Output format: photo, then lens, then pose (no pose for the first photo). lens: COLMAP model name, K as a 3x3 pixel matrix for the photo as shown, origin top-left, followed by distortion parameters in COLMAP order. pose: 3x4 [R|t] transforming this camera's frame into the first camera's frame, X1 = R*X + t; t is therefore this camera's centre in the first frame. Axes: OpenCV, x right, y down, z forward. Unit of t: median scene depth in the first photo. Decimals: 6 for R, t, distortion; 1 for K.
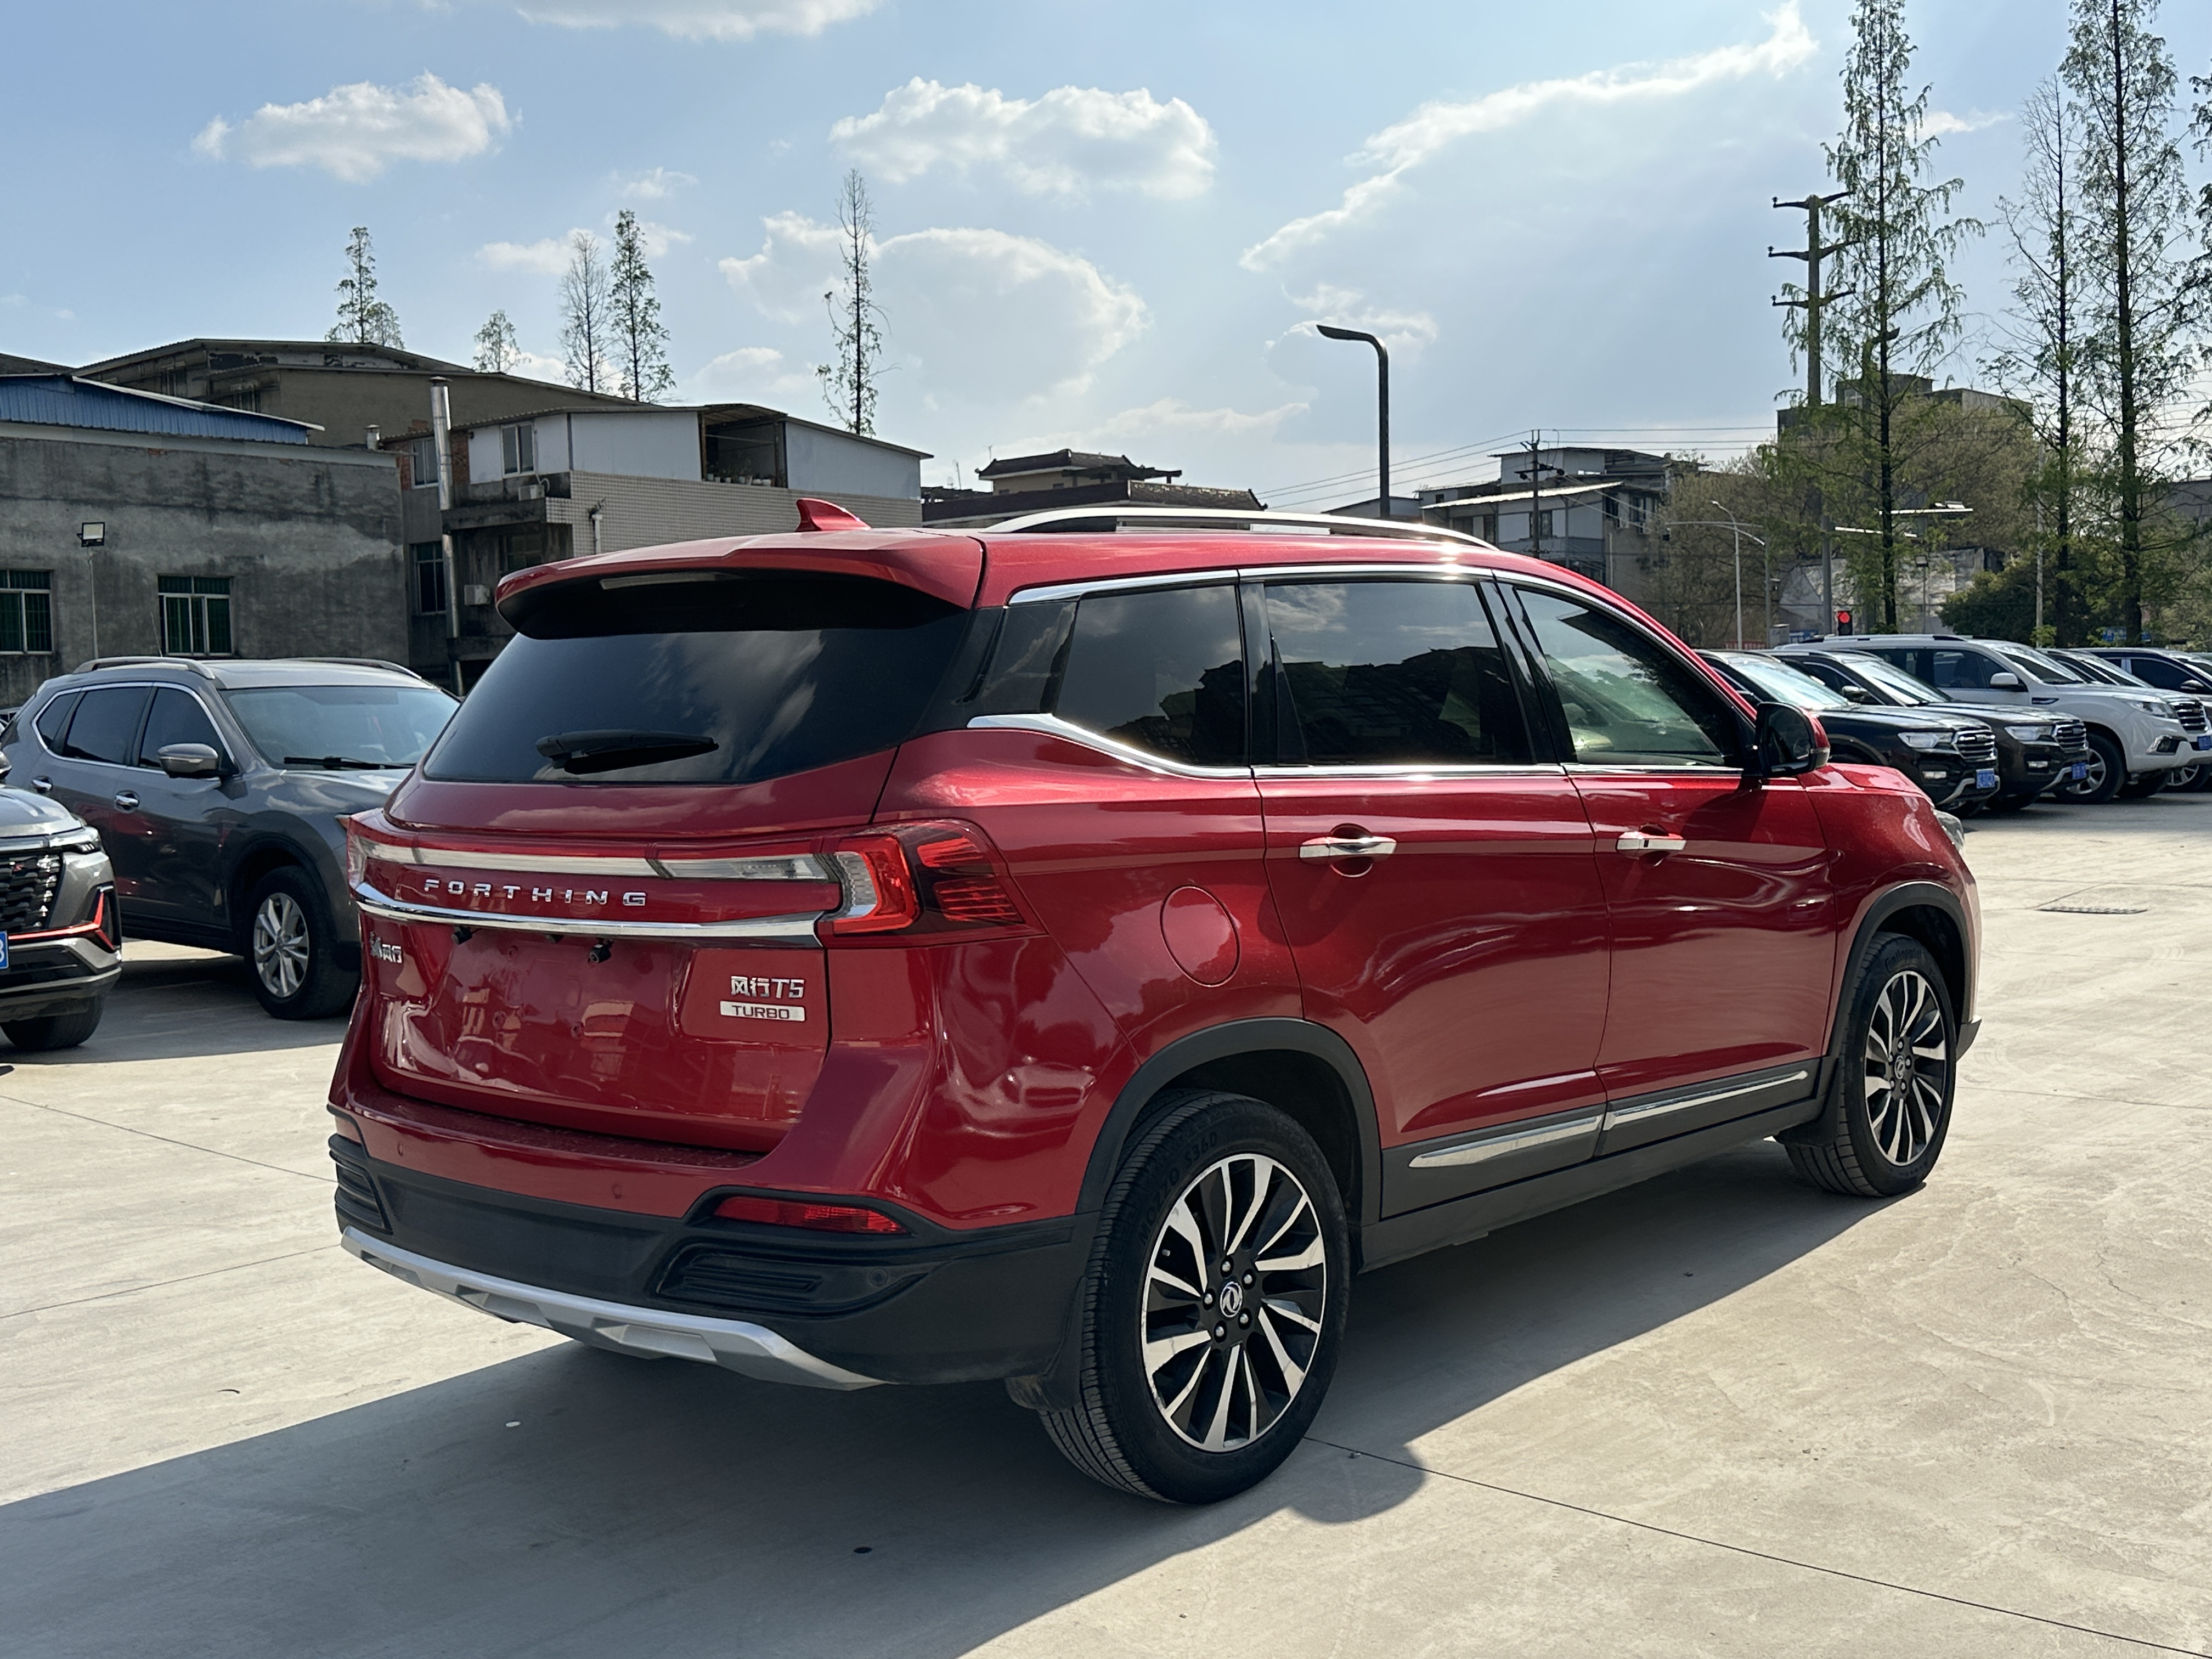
lens RADIAL K [[2357.6, 0, 1089.3], [0, 2357.6, 826.1], [0, 0, 1]] dist [0.028880, 0.000000]
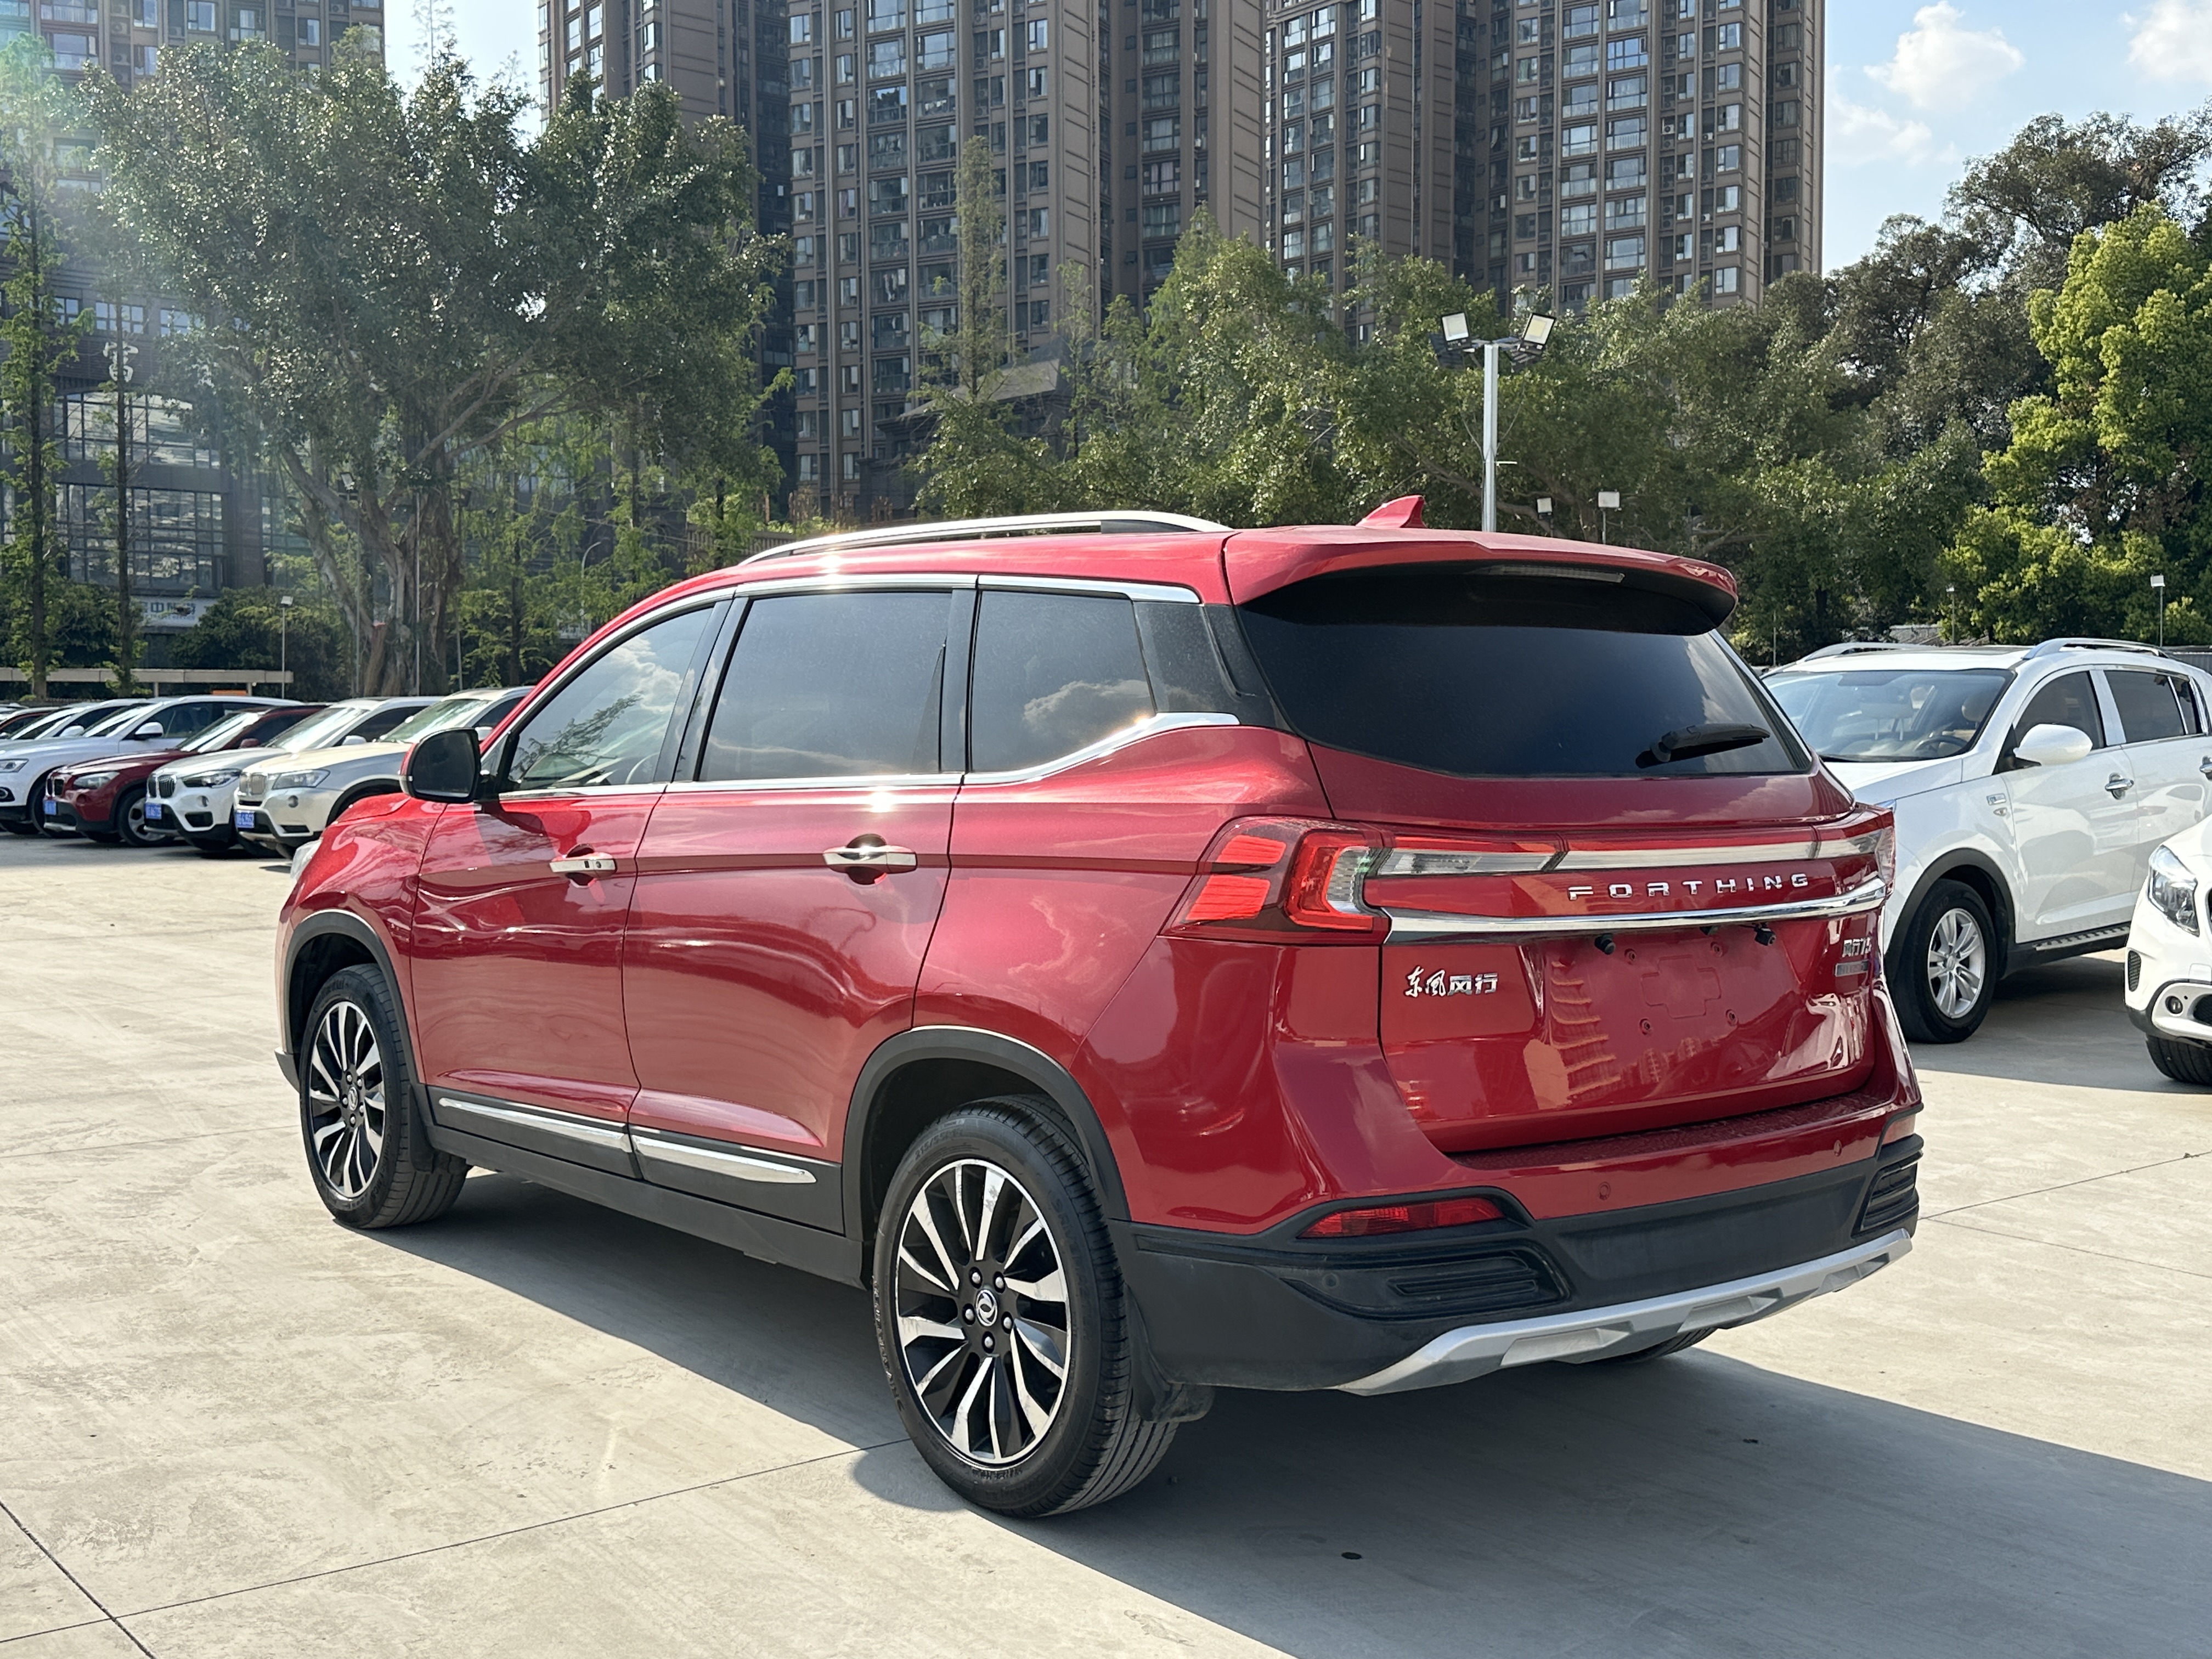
lens RADIAL K [[2357.6, 0, 1166.9], [0, 2357.6, 859.7], [0, 0, 1]] dist [0.028880, 0.000000]
pose [[0.121752, -0.027126, 0.992190, -0.097715], [0.045330, 0.998735, 0.021743, -0.001120], [-0.991525, 0.042329, 0.122828, 0.087104]]
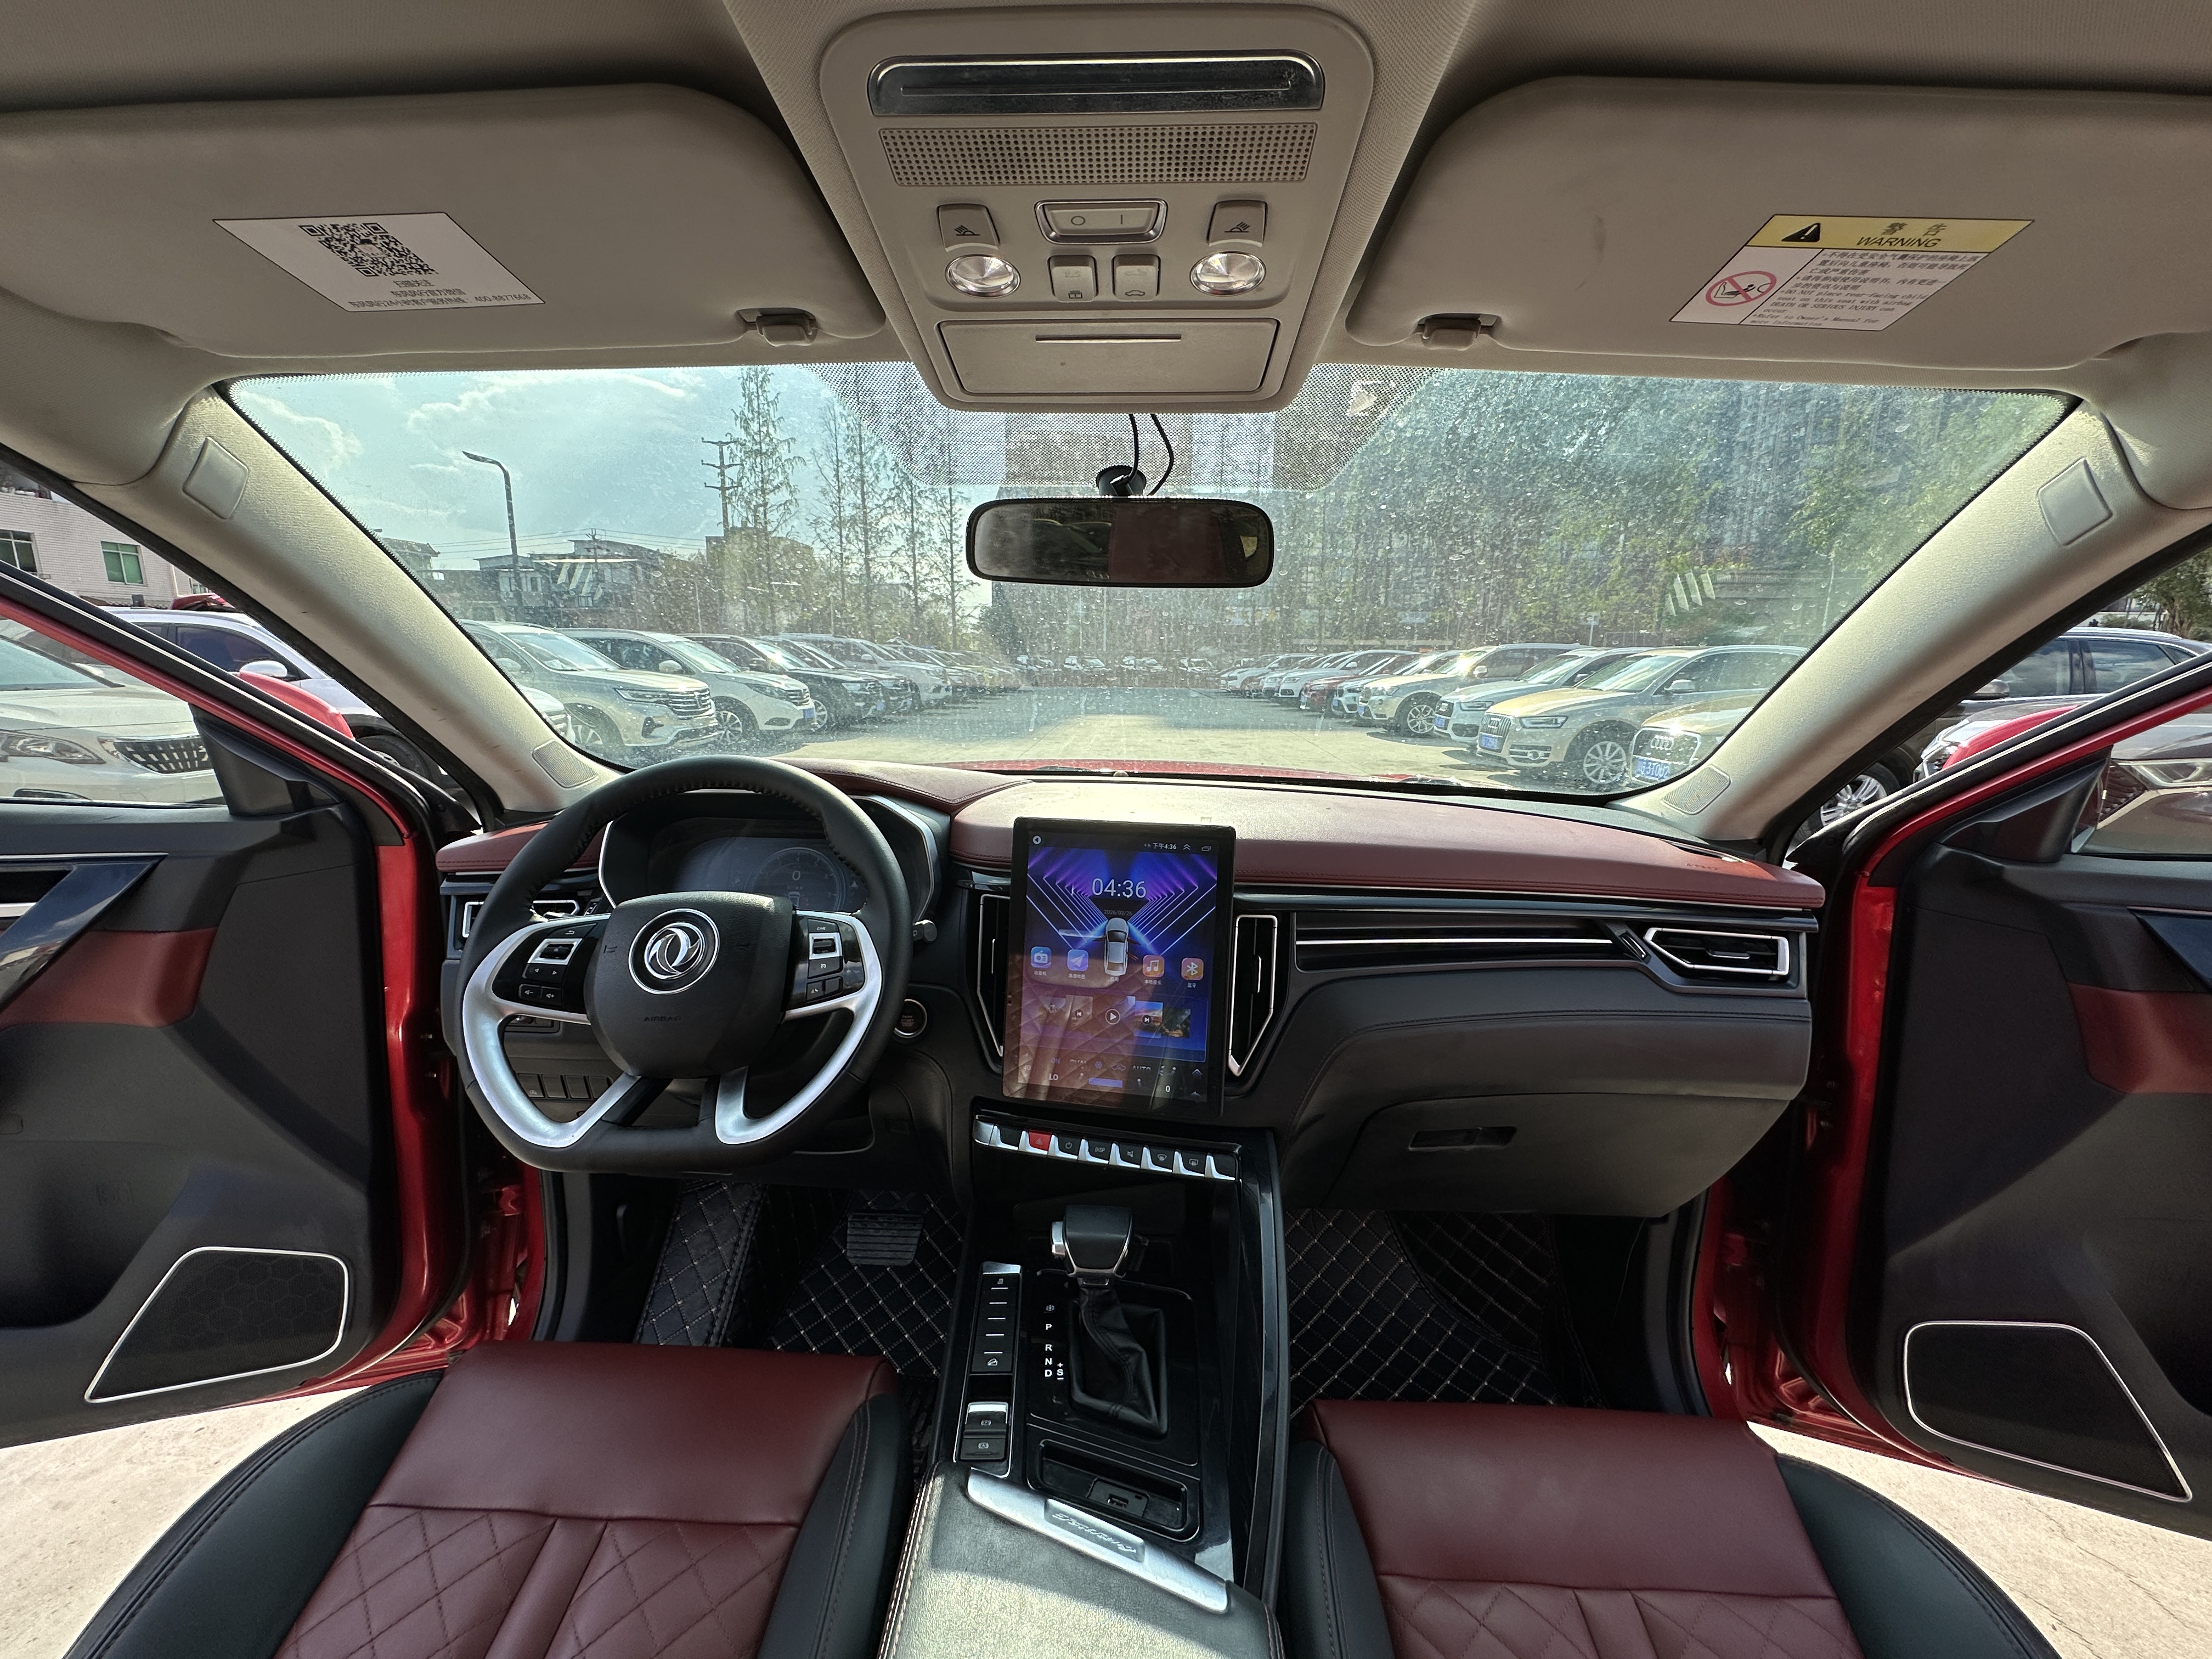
lens RADIAL K [[885.0, 0, 1106.4], [0, 885.0, 830.2], [0, 0, 1]] dist [-0.001288, -0.001707]
pose [[0.762556, -0.089120, 0.640754, 0.009274], [0.002739, 0.990901, 0.134562, -0.006406], [-0.646917, -0.100856, 0.755862, 0.108999]]
